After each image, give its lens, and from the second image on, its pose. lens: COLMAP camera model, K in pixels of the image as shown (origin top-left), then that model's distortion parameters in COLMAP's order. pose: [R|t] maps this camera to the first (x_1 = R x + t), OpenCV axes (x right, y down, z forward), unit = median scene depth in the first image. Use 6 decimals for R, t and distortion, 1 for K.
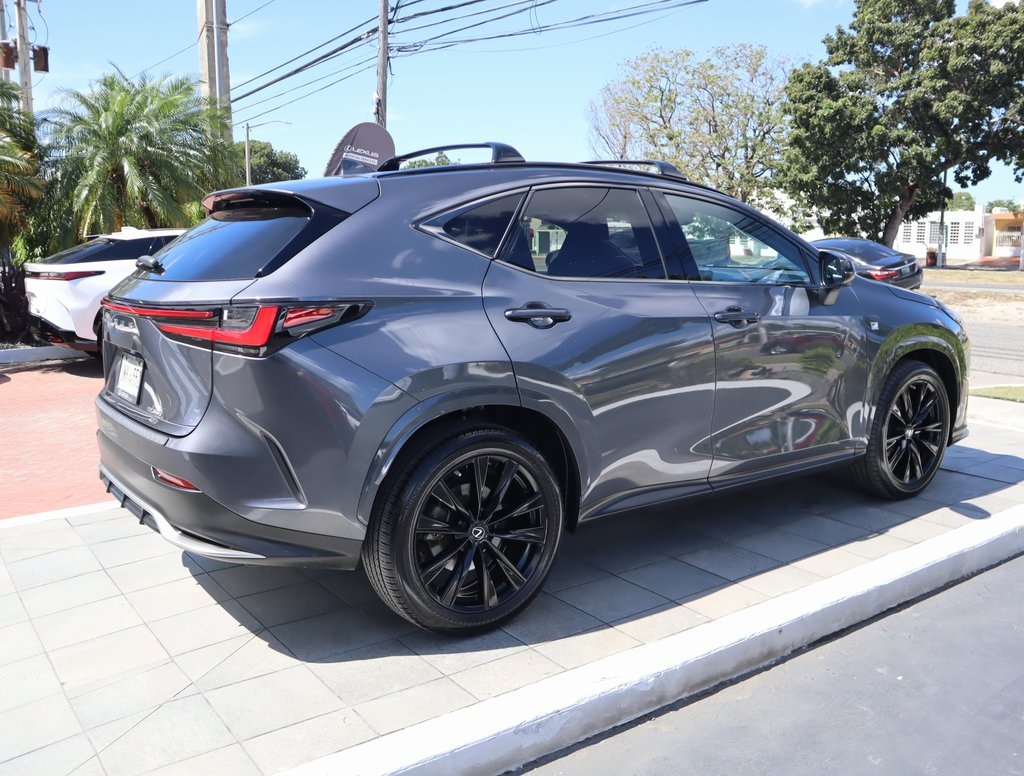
lens RADIAL K [[916.6, 0, 512.0], [0, 916.6, 388.0], [0, 0, 1]] dist [-0.086978, 0.089042]
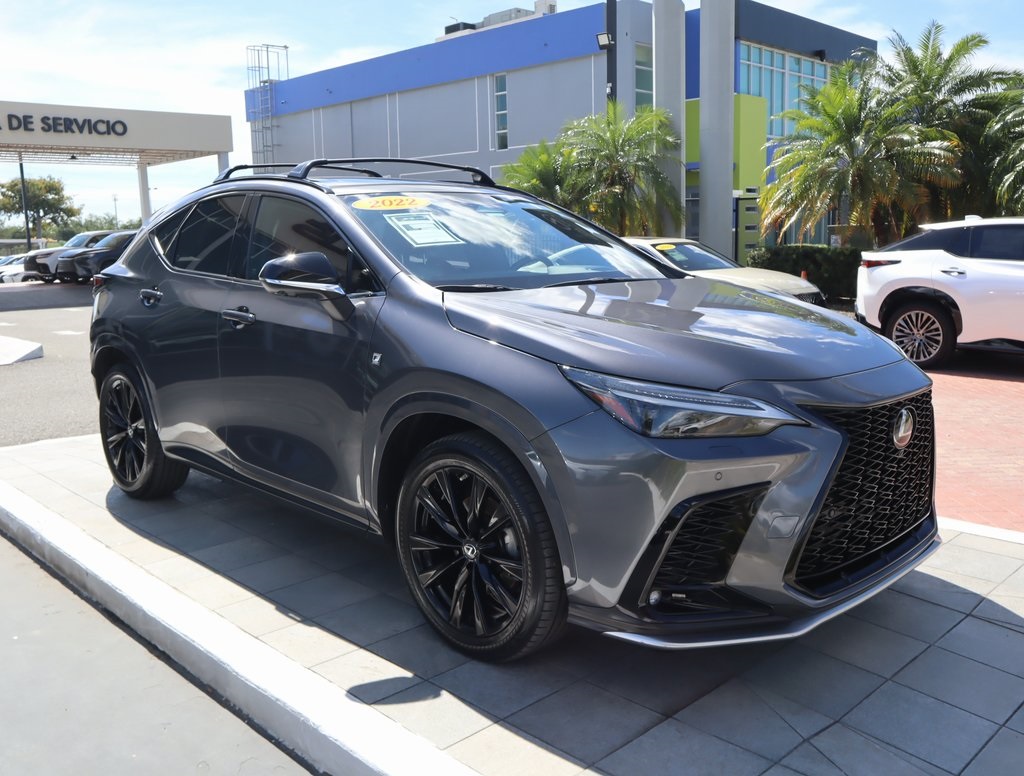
lens RADIAL K [[916.6, 0, 512.0], [0, 916.6, 388.0], [0, 0, 1]] dist [-0.086978, 0.089042]
pose [[0.131088, 0.155801, -0.979052, 0.092908], [-0.141637, 0.980386, 0.137050, -0.013016], [0.981201, 0.120705, 0.150584, 0.083922]]
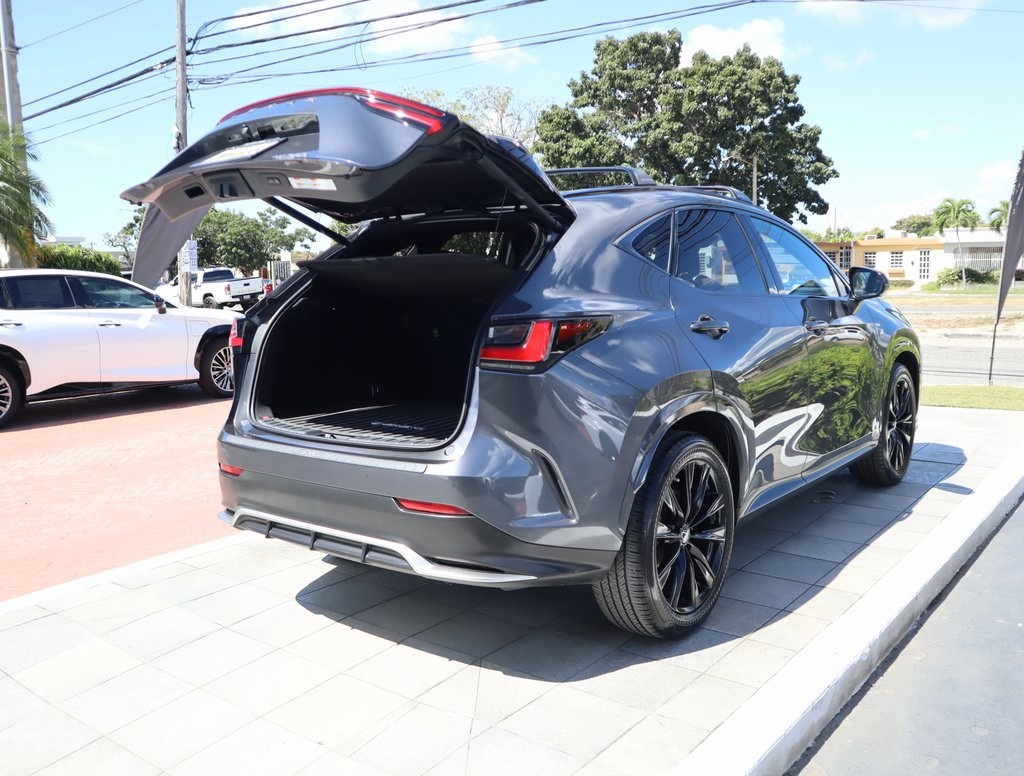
lens RADIAL K [[916.6, 0, 512.0], [0, 916.6, 388.0], [0, 0, 1]] dist [-0.086978, 0.089042]
pose [[0.961914, -0.055942, 0.267565, -0.029740], [0.066576, 0.997305, -0.030829, 0.000550], [-0.265119, 0.047468, 0.963047, 0.002609]]
